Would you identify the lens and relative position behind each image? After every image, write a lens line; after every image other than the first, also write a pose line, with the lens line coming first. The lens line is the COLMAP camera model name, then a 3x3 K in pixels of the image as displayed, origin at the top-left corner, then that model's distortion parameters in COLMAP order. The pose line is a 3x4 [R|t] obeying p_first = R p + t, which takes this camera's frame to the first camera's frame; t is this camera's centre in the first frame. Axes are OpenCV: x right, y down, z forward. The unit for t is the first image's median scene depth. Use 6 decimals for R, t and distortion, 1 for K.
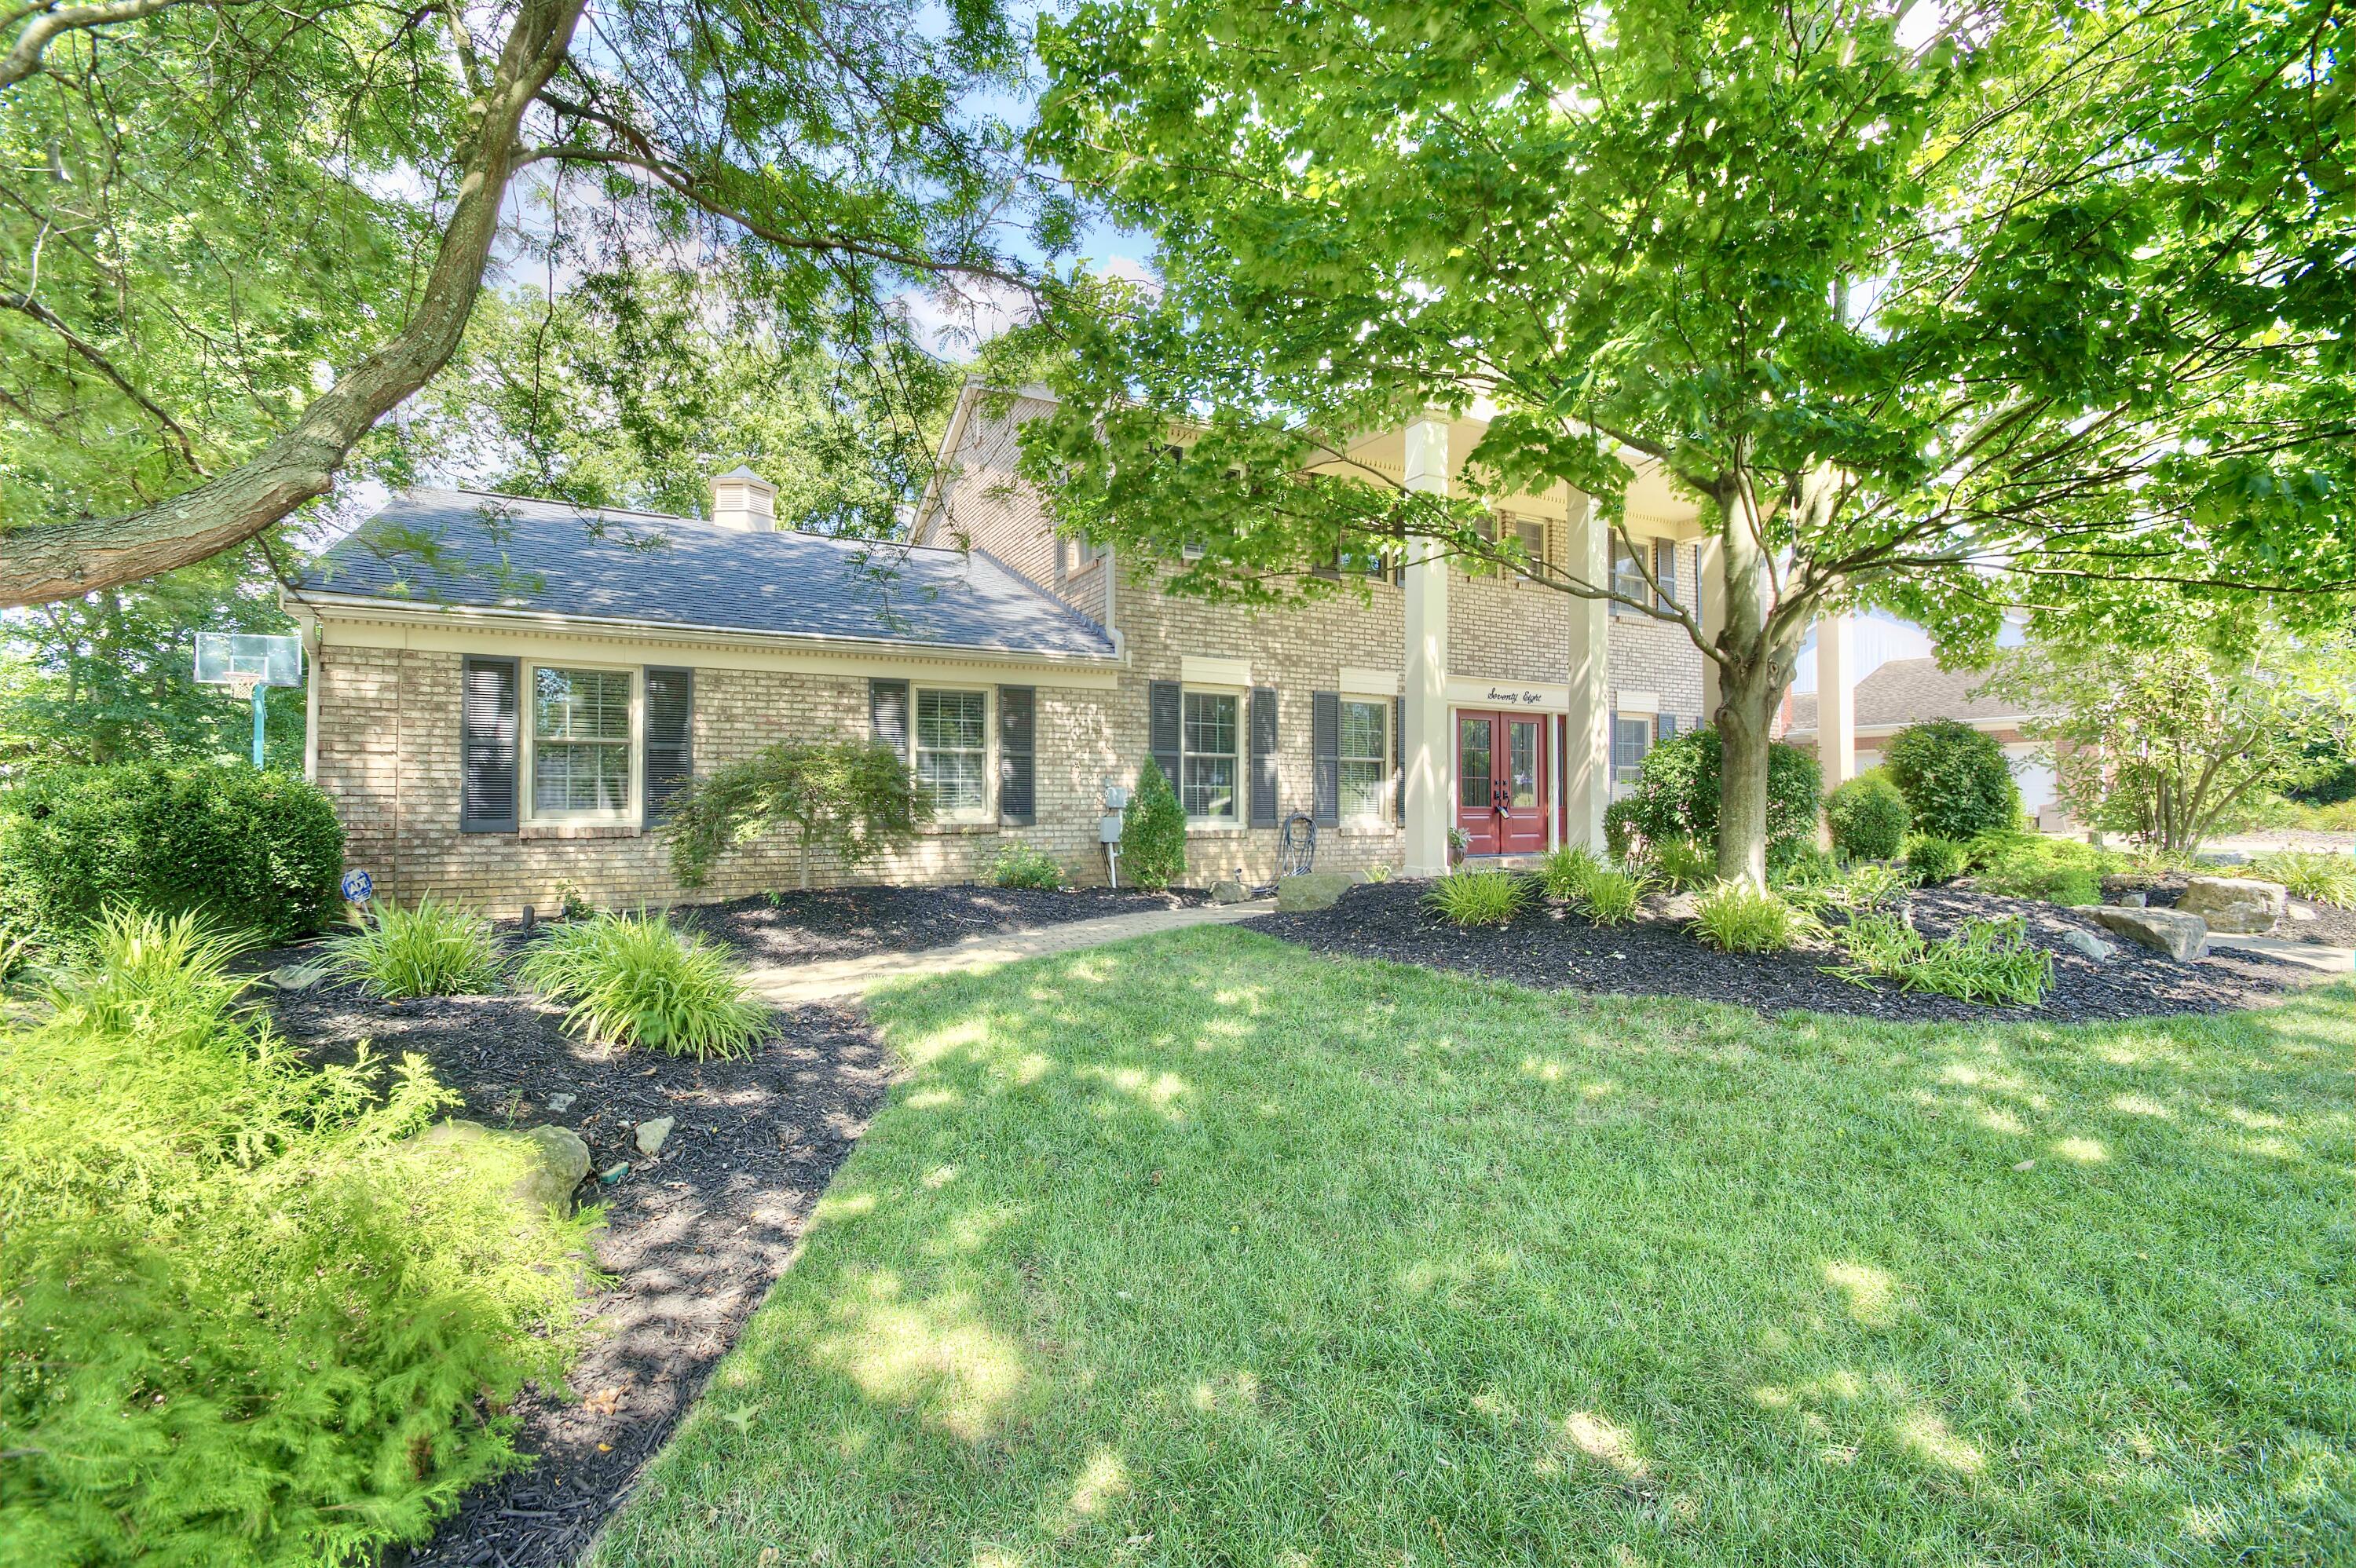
lens RADIAL K [[1028.3, 0, 1183.0], [0, 1028.3, 787.5], [0, 0, 1]] dist [0.005233, -0.010779]
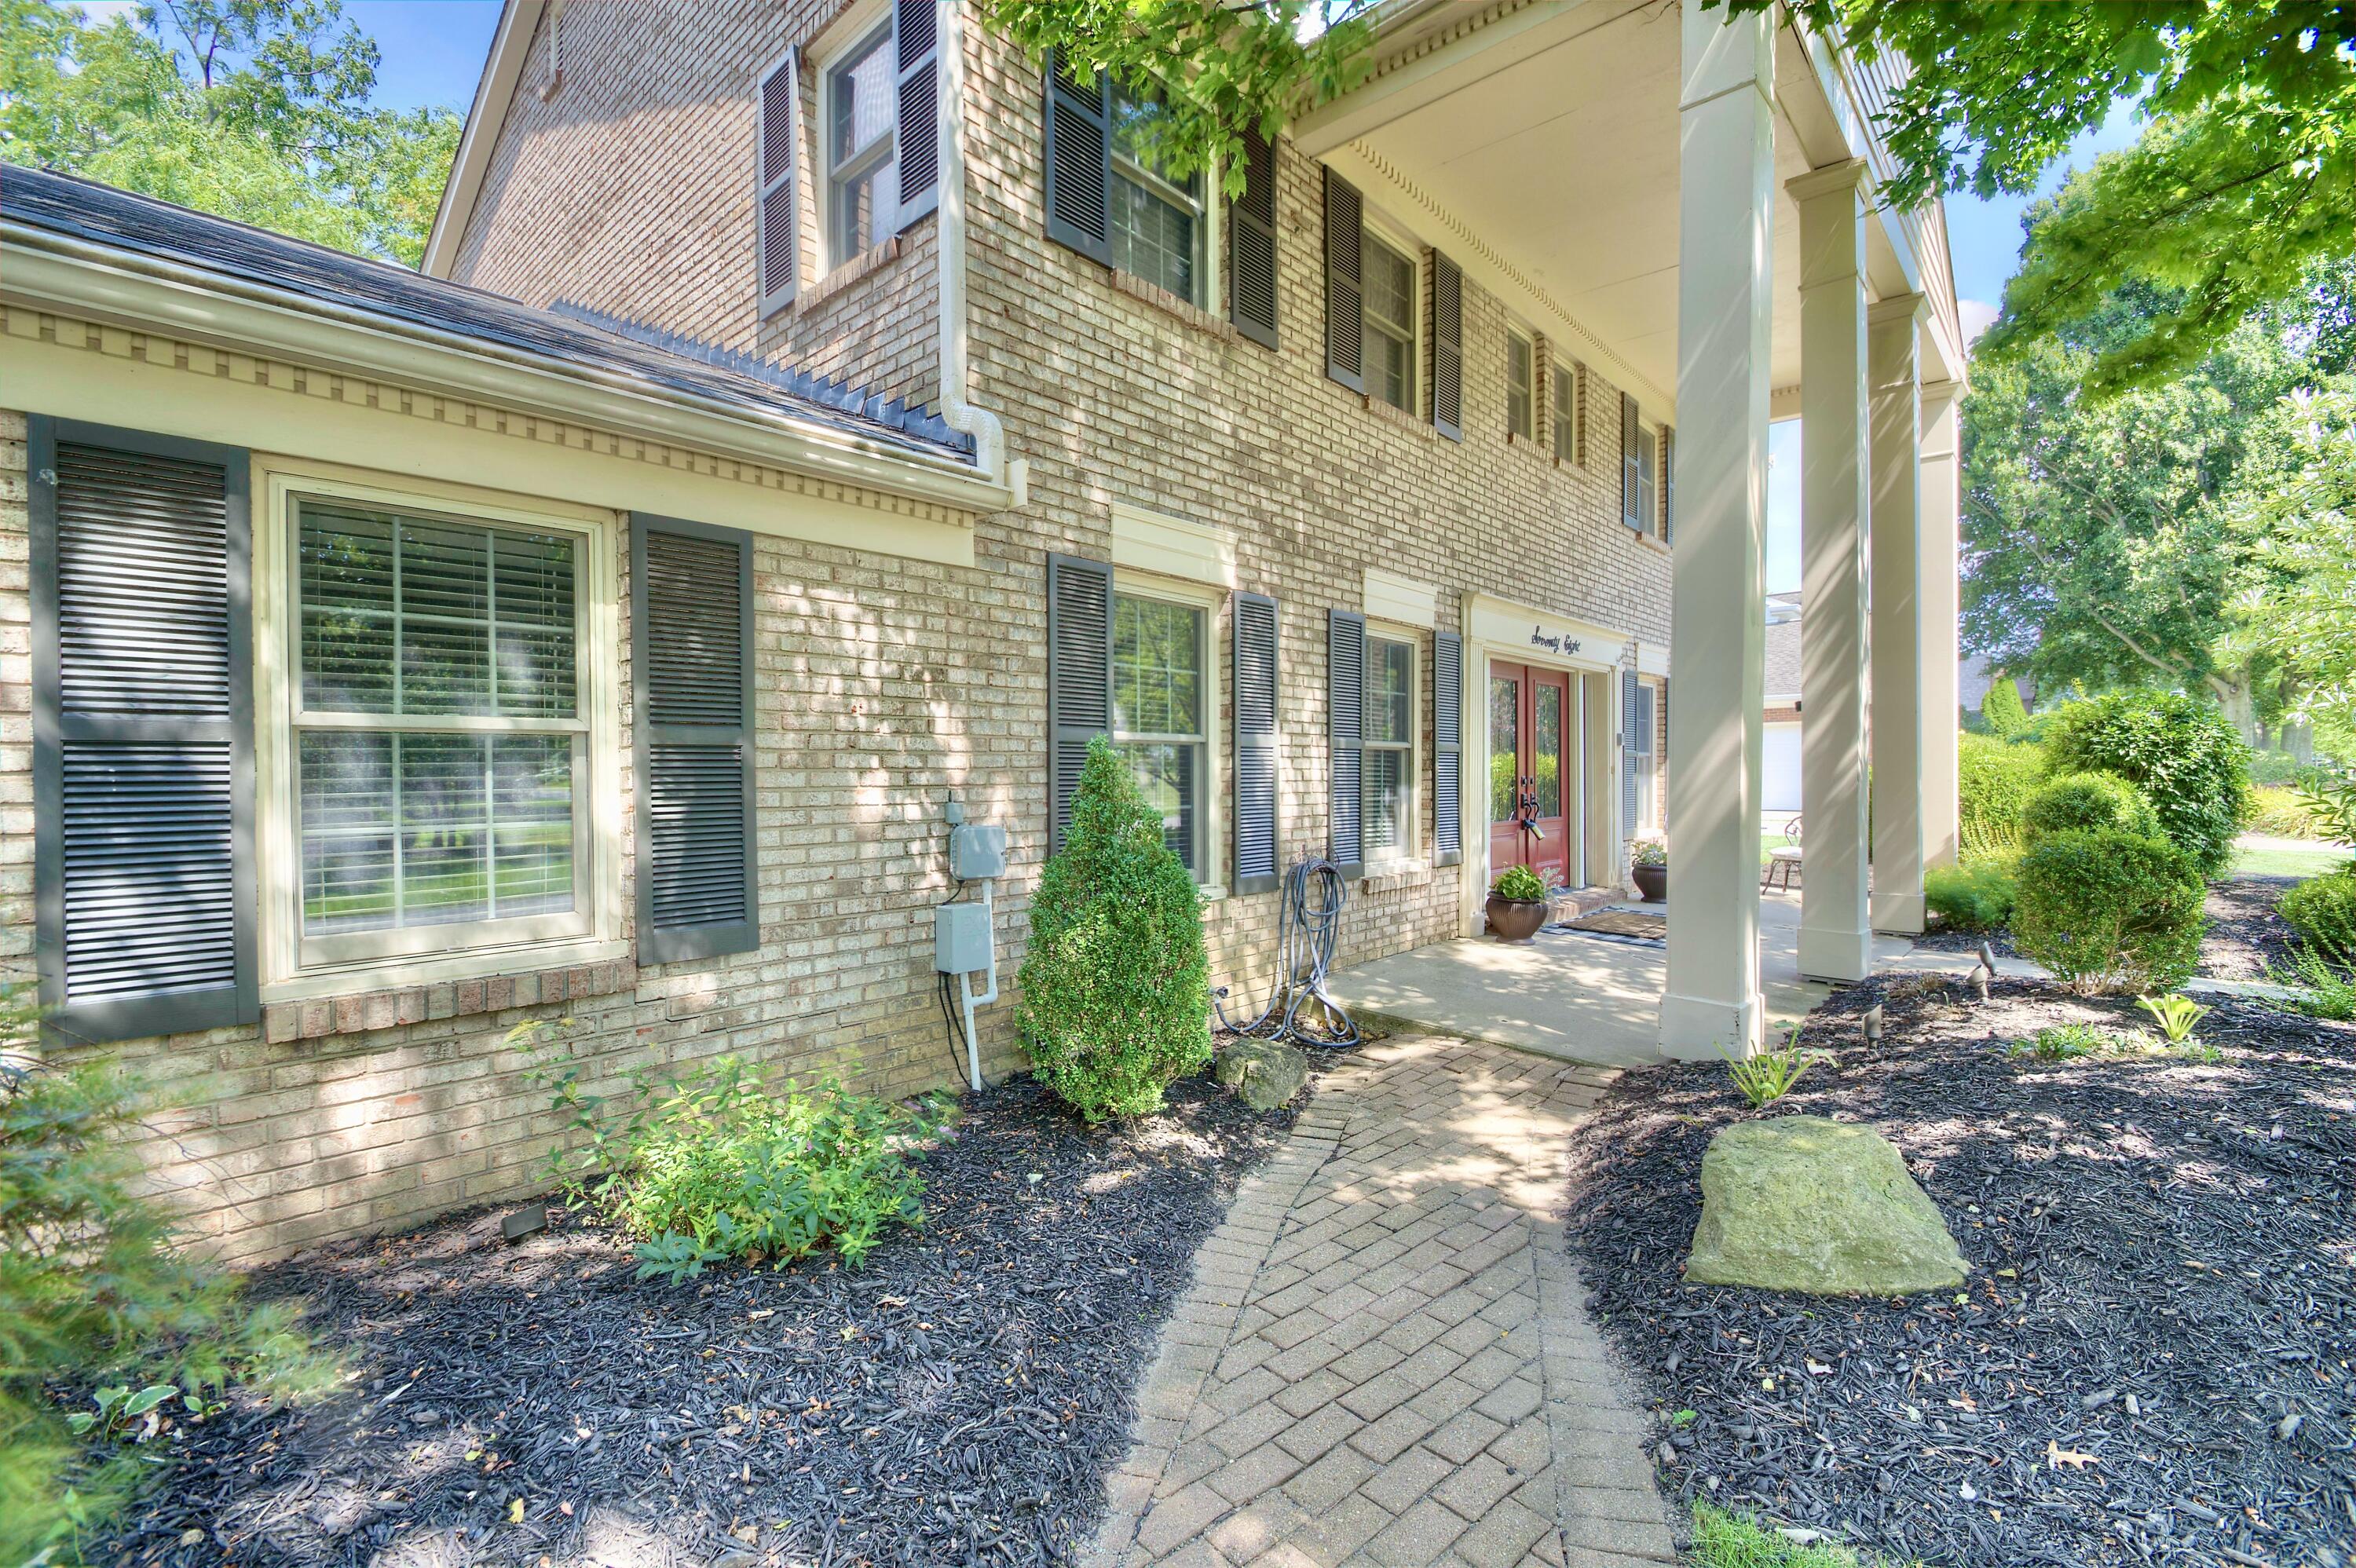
lens RADIAL K [[1028.3, 0, 1191.8], [0, 1028.3, 784.5], [0, 0, 1]] dist [0.005233, -0.010779]
pose [[0.940376, -0.012940, 0.339889, -0.113466], [0.004965, 0.999692, 0.024324, -0.022404], [-0.340099, -0.021186, 0.940151, 0.585455]]
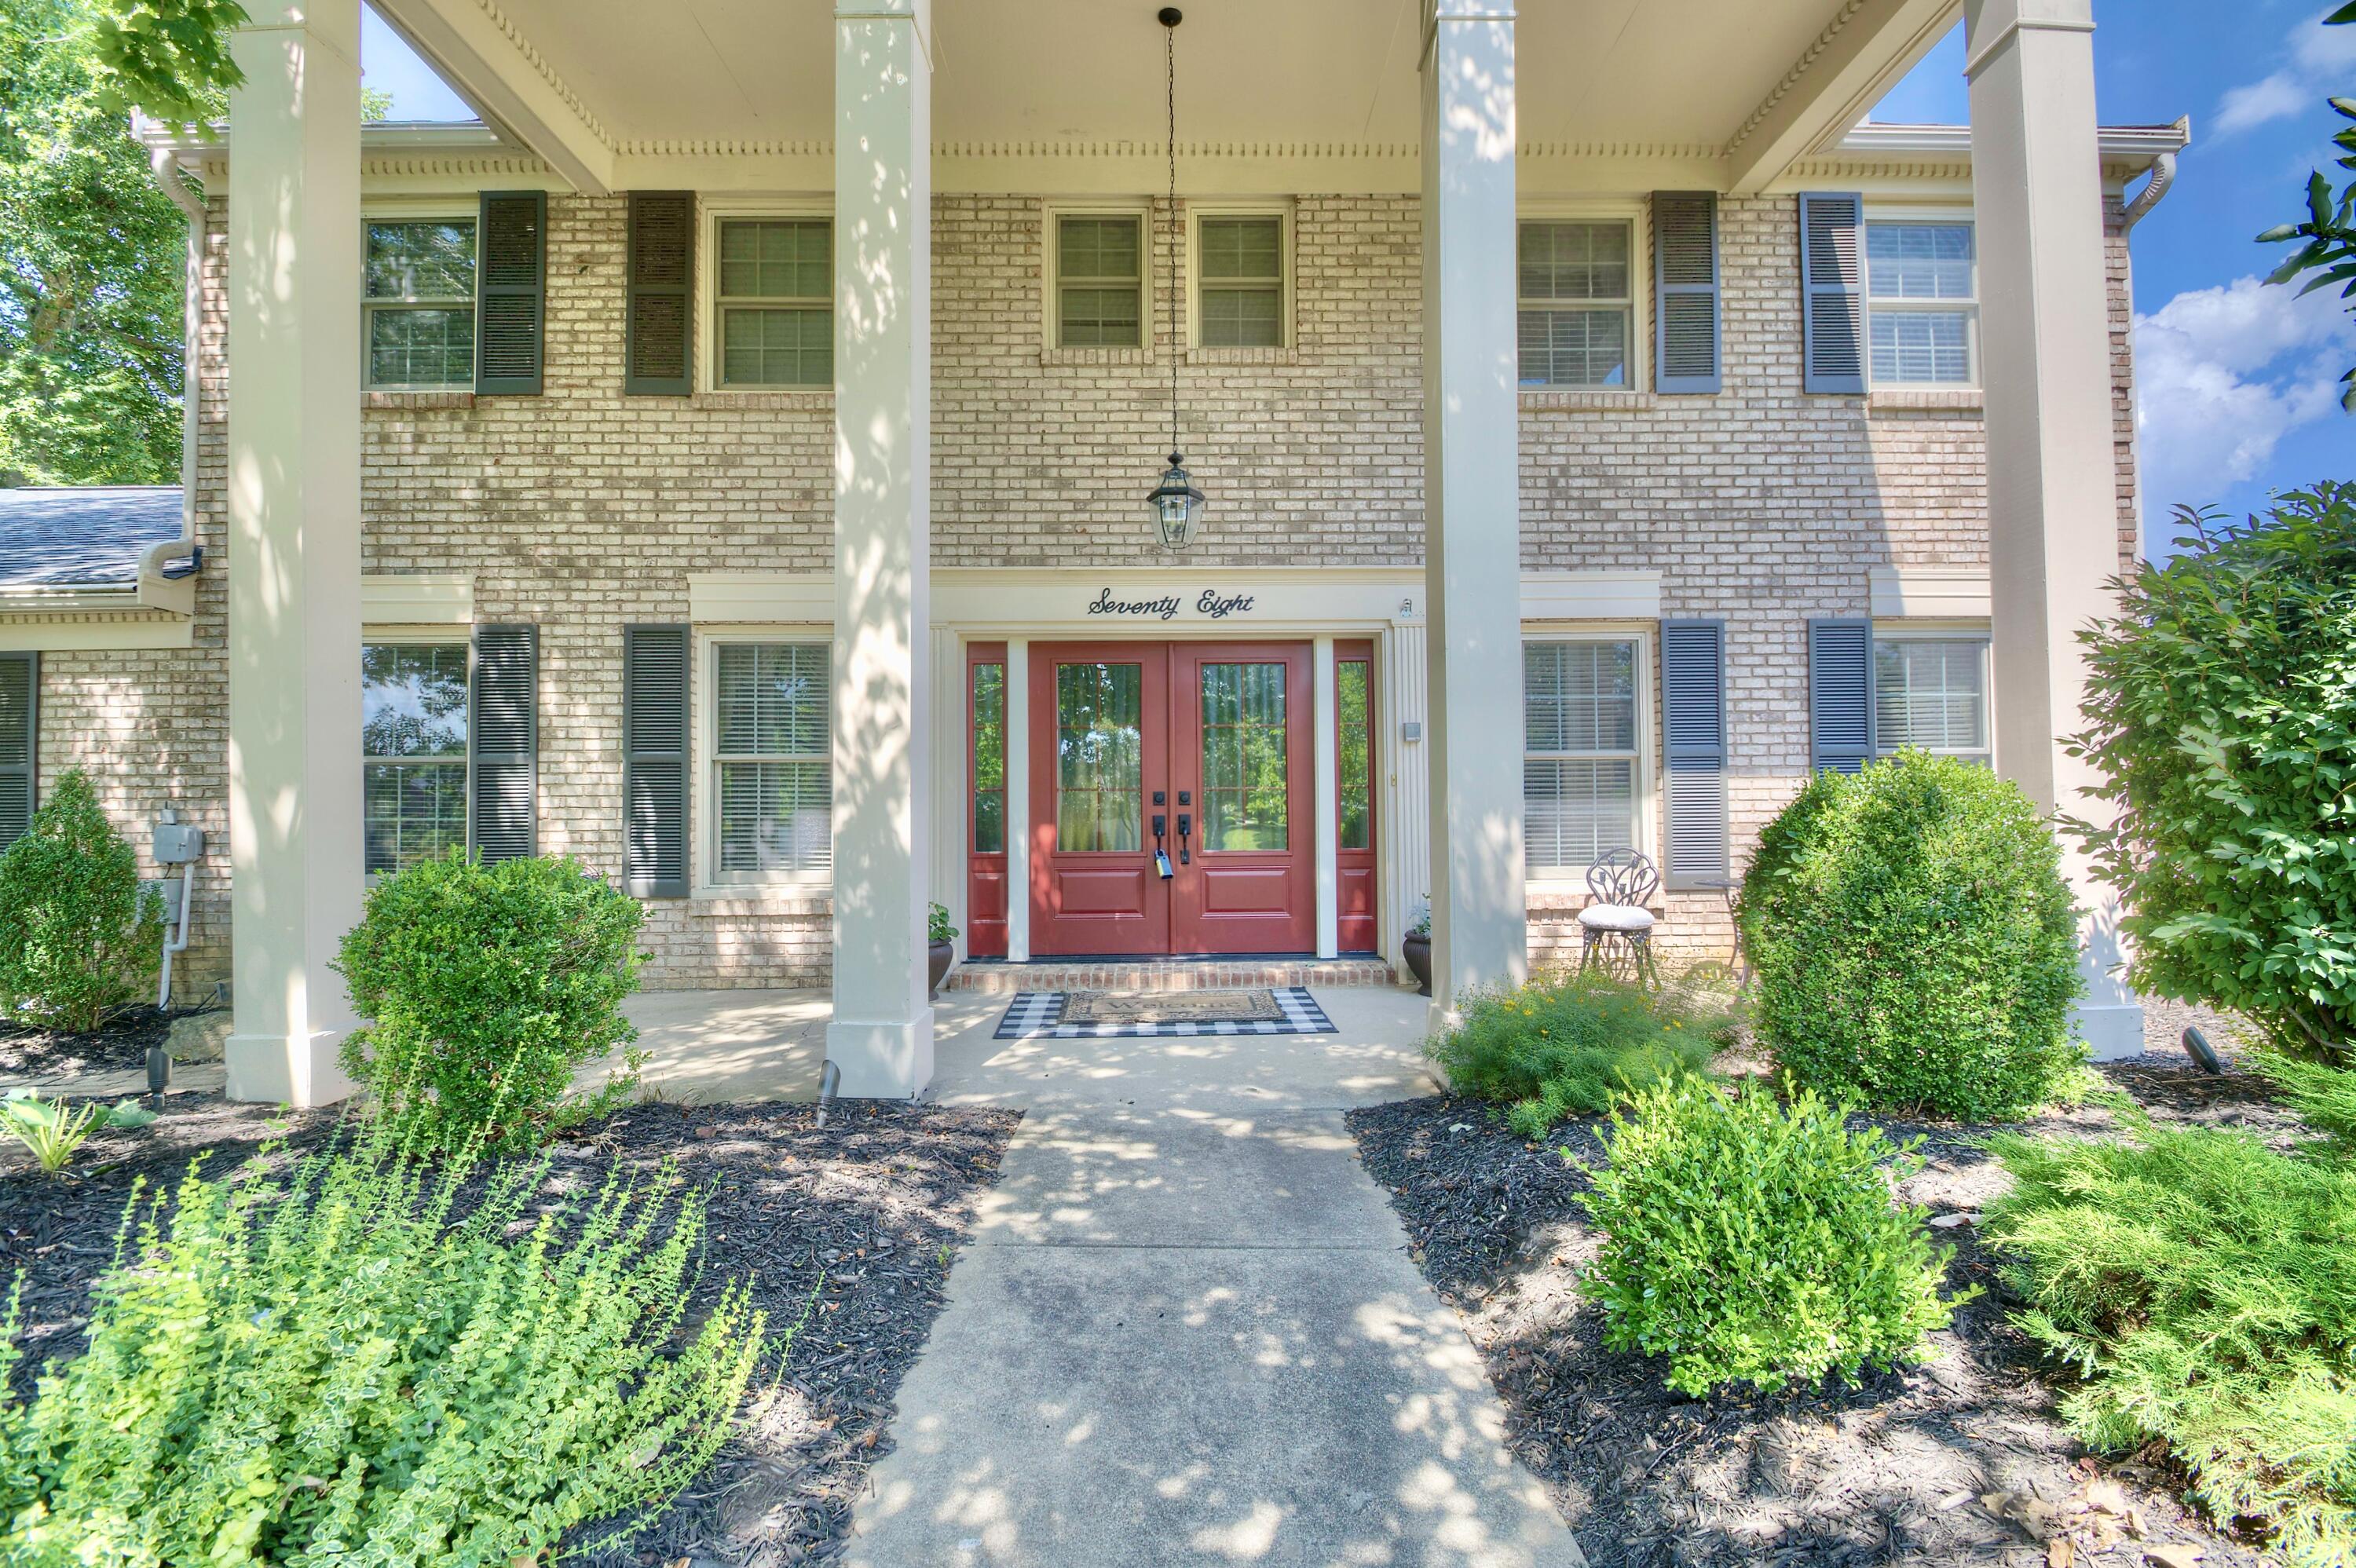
lens RADIAL K [[1028.3, 0, 1186.5], [0, 1028.3, 778.4], [0, 0, 1]] dist [0.005233, -0.010779]
pose [[0.883649, -0.024076, -0.467530, 0.634889], [0.014566, 0.999607, -0.023945, -0.003779], [0.467923, 0.014349, 0.883653, 0.733129]]
